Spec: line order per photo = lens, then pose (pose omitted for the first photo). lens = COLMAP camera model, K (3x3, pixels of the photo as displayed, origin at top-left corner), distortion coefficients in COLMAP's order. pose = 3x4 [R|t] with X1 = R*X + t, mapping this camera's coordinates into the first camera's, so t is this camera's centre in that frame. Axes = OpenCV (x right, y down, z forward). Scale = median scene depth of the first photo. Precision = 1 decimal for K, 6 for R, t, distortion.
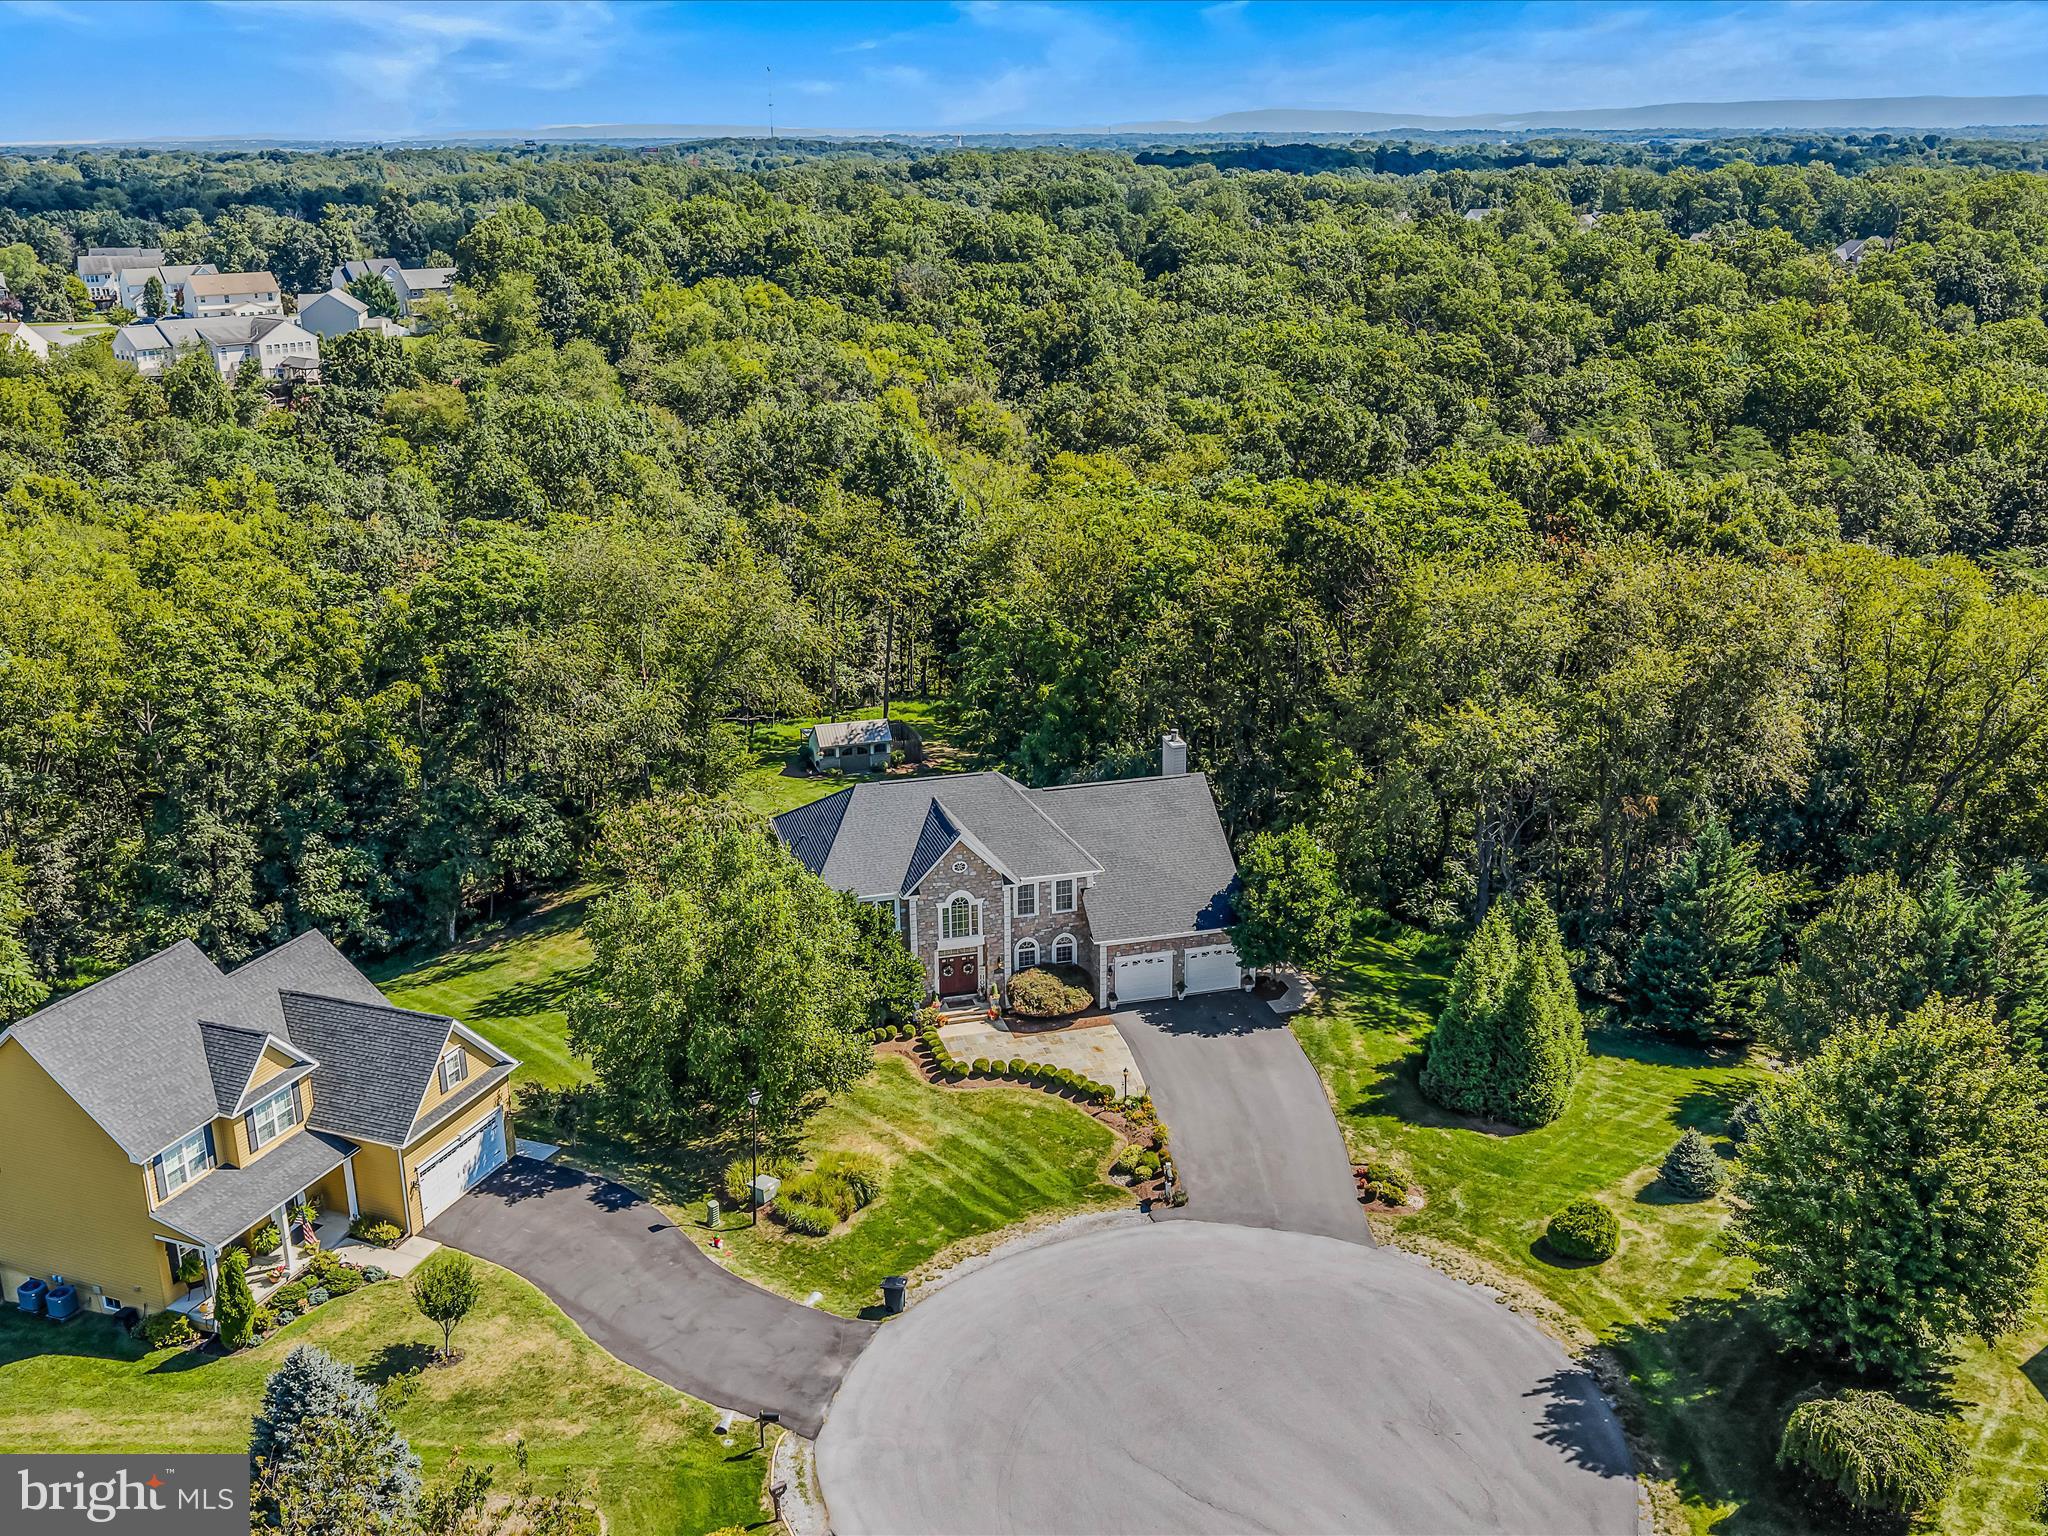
lens RADIAL K [[1901.0, 0, 1012.5], [0, 1901.0, 772.8], [0, 0, 1]] dist [0.004537, 0.000000]
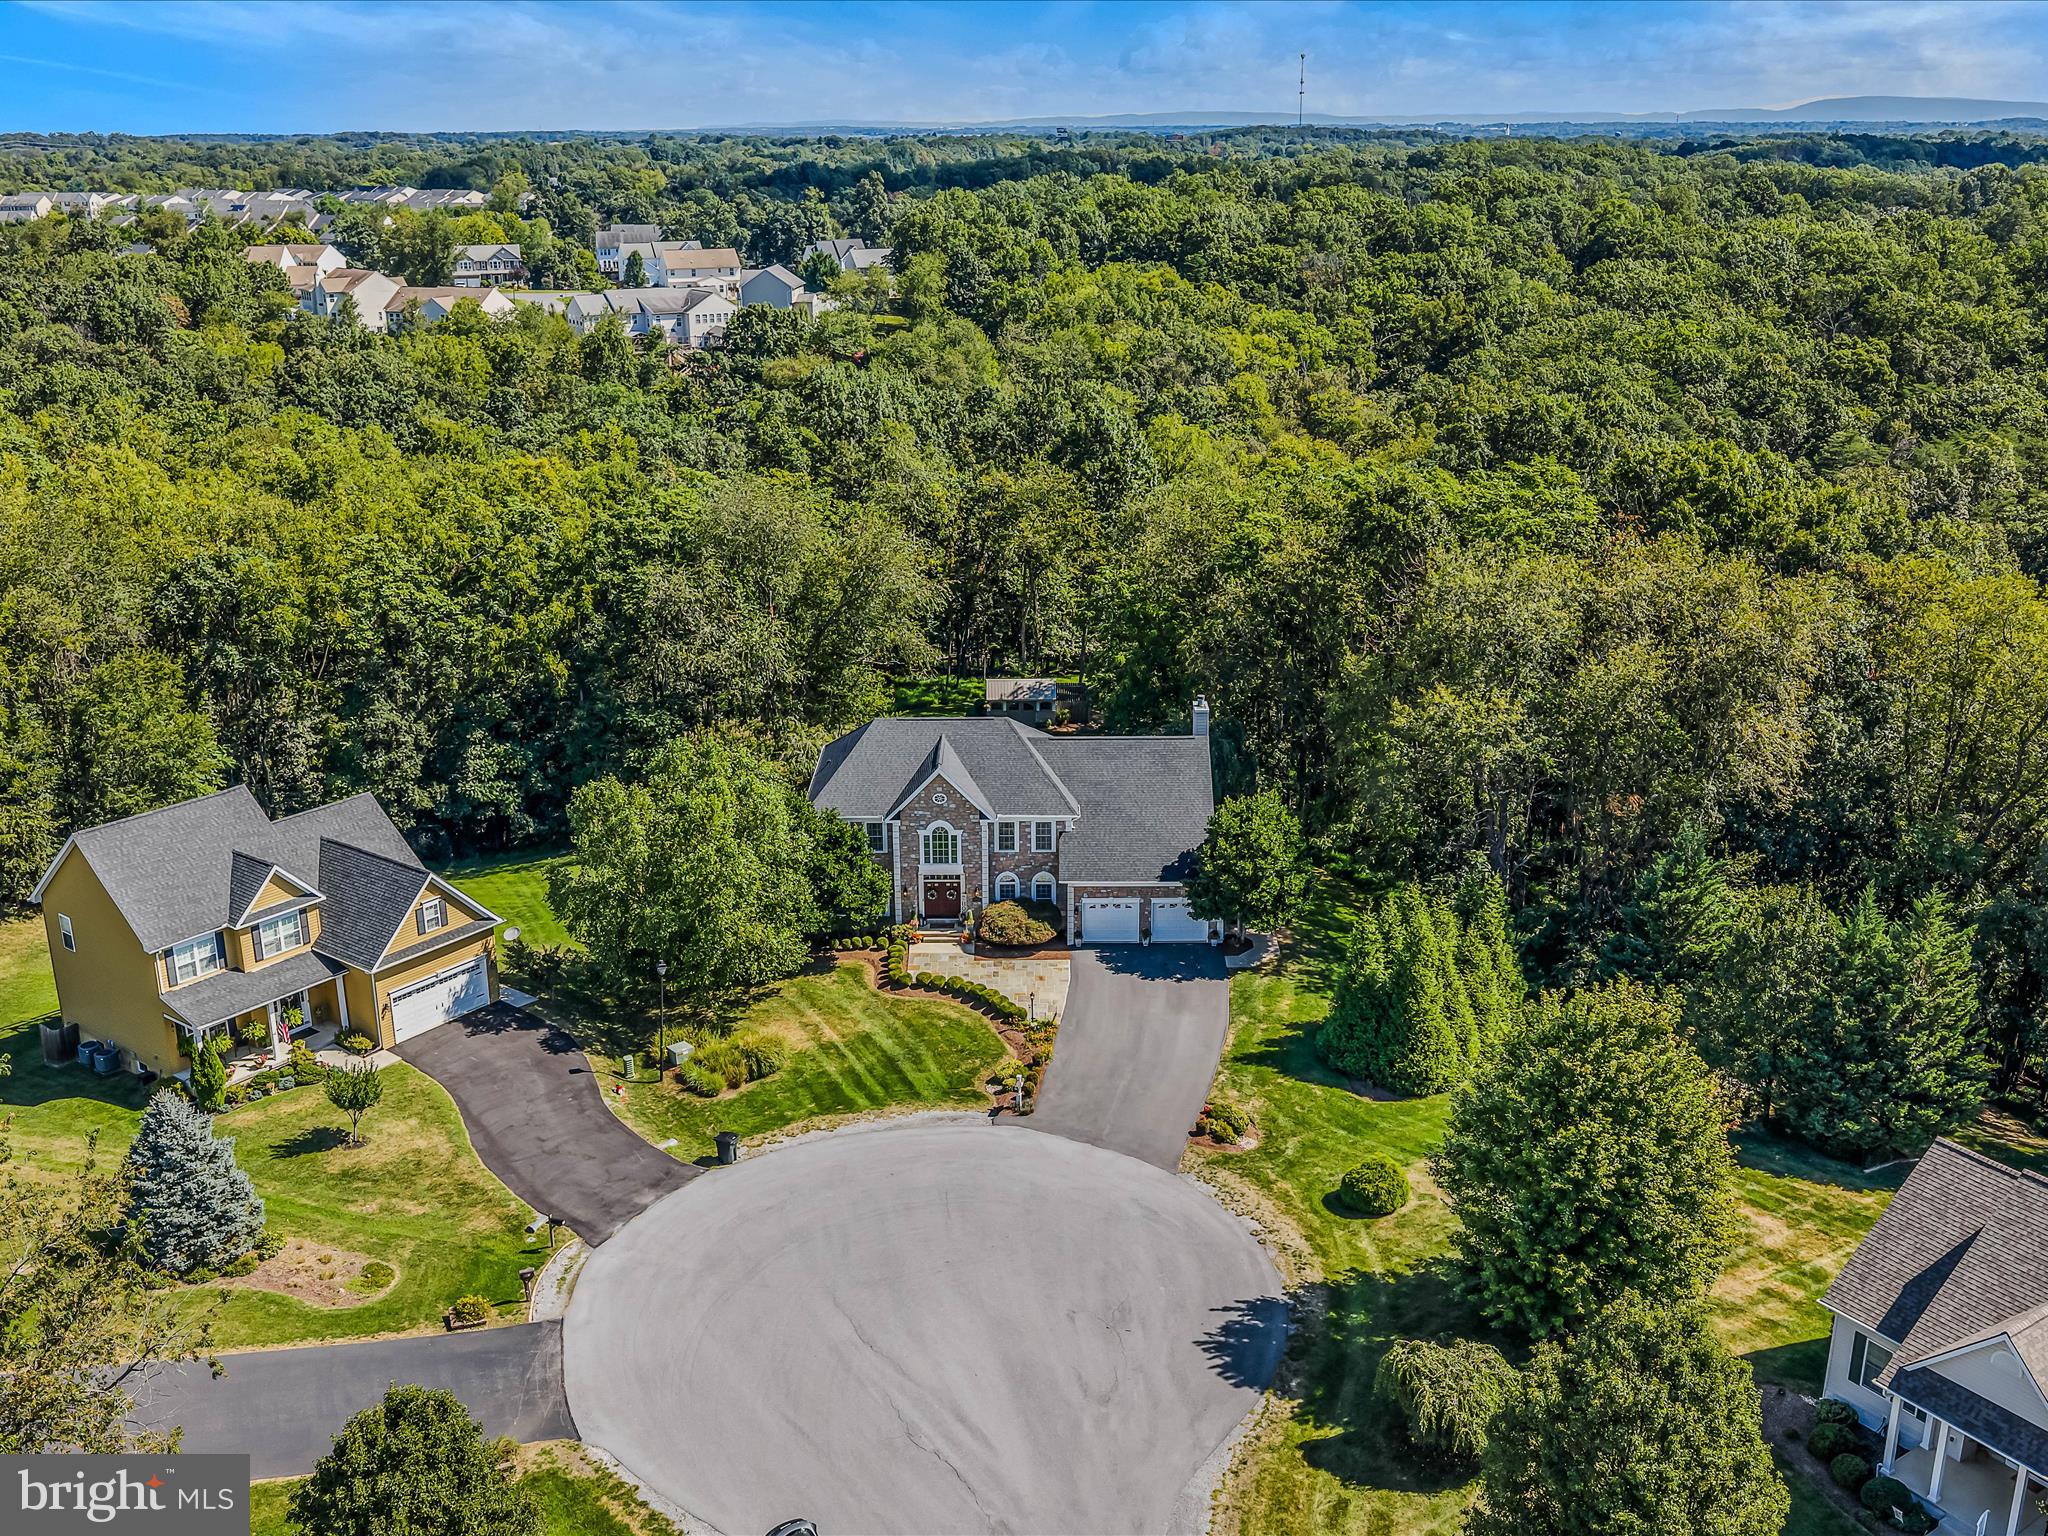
lens RADIAL K [[1901.0, 0, 1016.2], [0, 1901.0, 789.2], [0, 0, 1]] dist [0.004537, 0.000000]
pose [[0.963114, 0.091436, -0.253082, 0.282839], [-0.088027, 0.995810, 0.024787, 0.012875], [0.254288, -0.001594, 0.967127, -0.042821]]
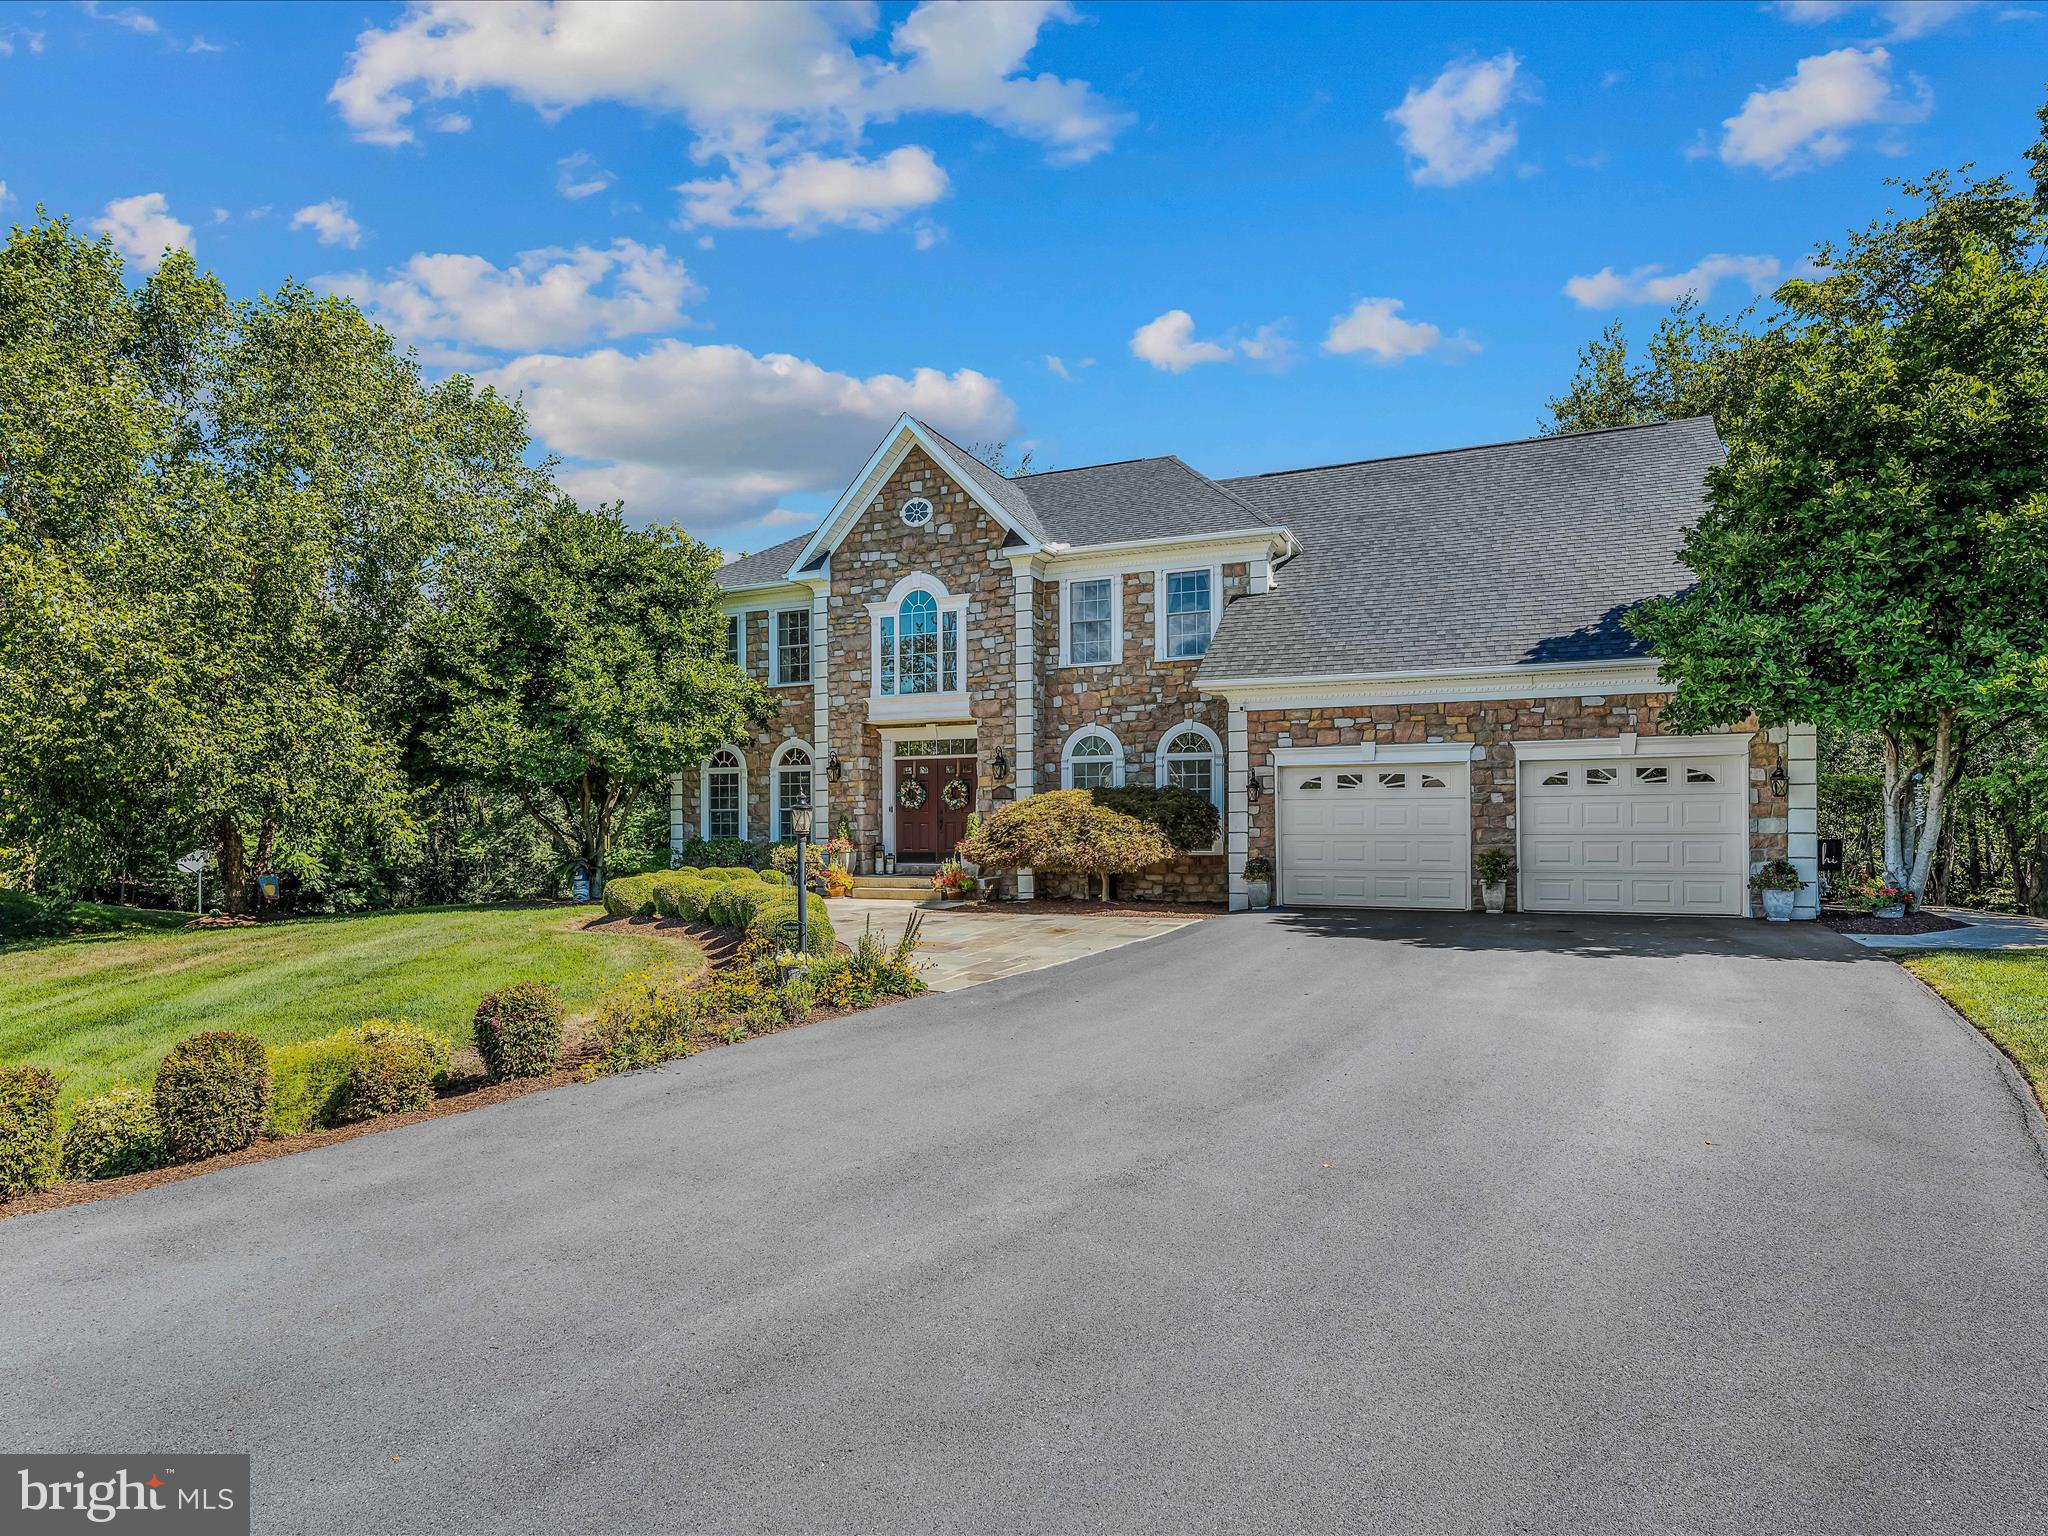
lens RADIAL K [[1134.0, 0, 1013.0], [0, 1134.0, 812.8], [0, 0, 1]] dist [-0.003104, 0.004437]
pose [[0.769548, -0.001178, -0.638588, 0.146106], [-0.204860, 0.946690, -0.248618, 0.166806], [0.604838, 0.322144, 0.728282, 0.829152]]
